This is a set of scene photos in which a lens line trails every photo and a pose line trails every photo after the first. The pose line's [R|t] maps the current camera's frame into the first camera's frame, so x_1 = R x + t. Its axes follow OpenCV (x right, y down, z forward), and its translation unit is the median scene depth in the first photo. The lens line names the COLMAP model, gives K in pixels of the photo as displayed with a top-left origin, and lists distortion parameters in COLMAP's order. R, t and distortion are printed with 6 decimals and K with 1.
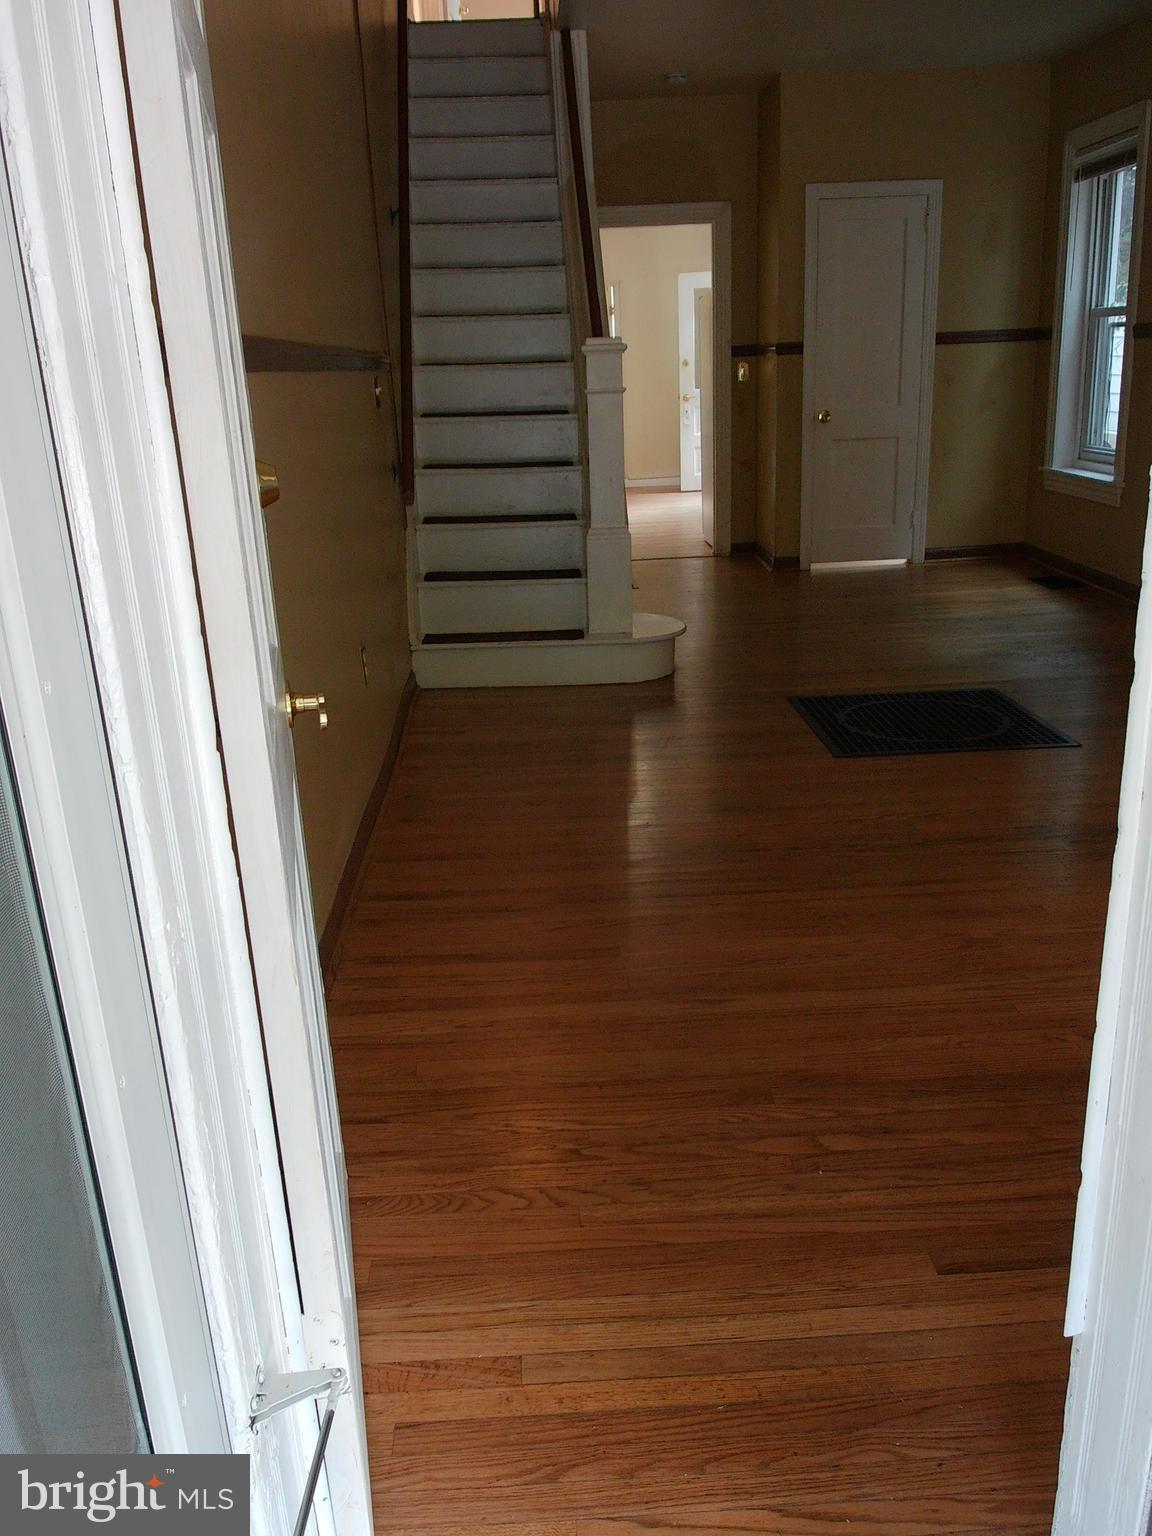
lens RADIAL K [[1243.6, 0, 585.4], [0, 1243.6, 770.9], [0, 0, 1]] dist [0.041184, -0.004768]
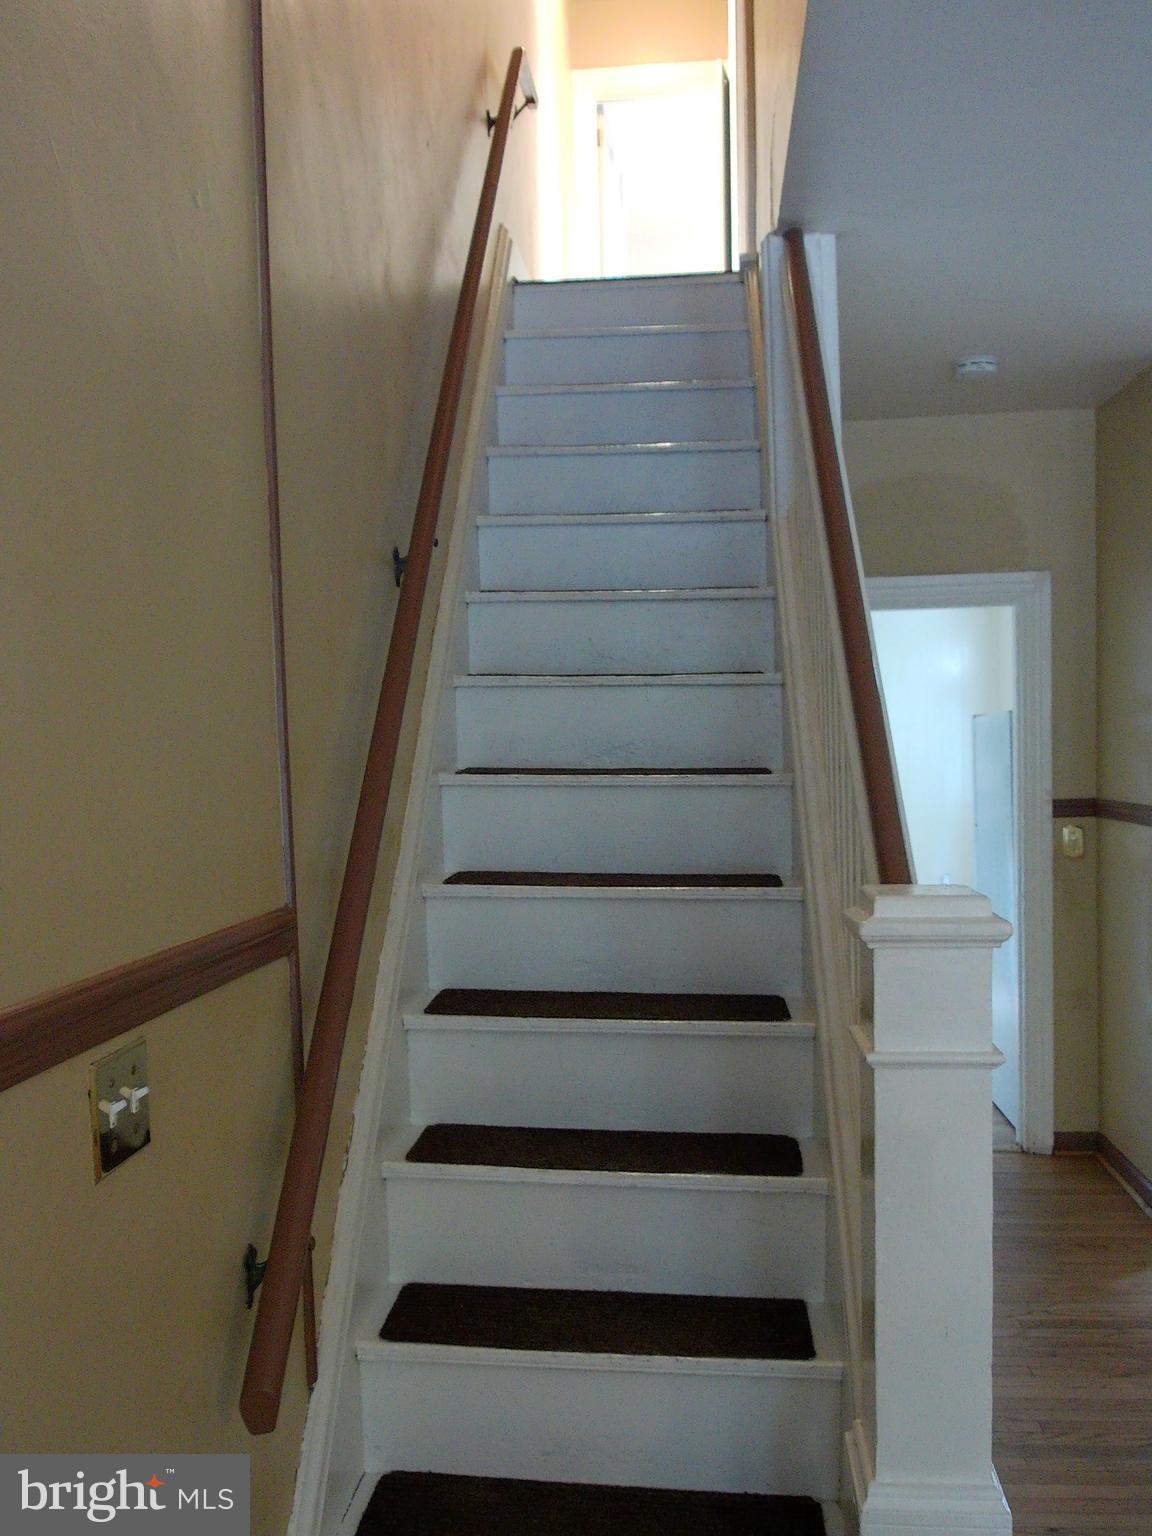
lens RADIAL K [[1243.6, 0, 585.4], [0, 1243.6, 770.9], [0, 0, 1]] dist [0.041184, -0.004768]
pose [[0.990742, 0.018809, -0.134451, -0.018065], [-0.055699, 0.959483, -0.276207, -0.173133], [0.123808, 0.281138, 0.951647, 0.403104]]
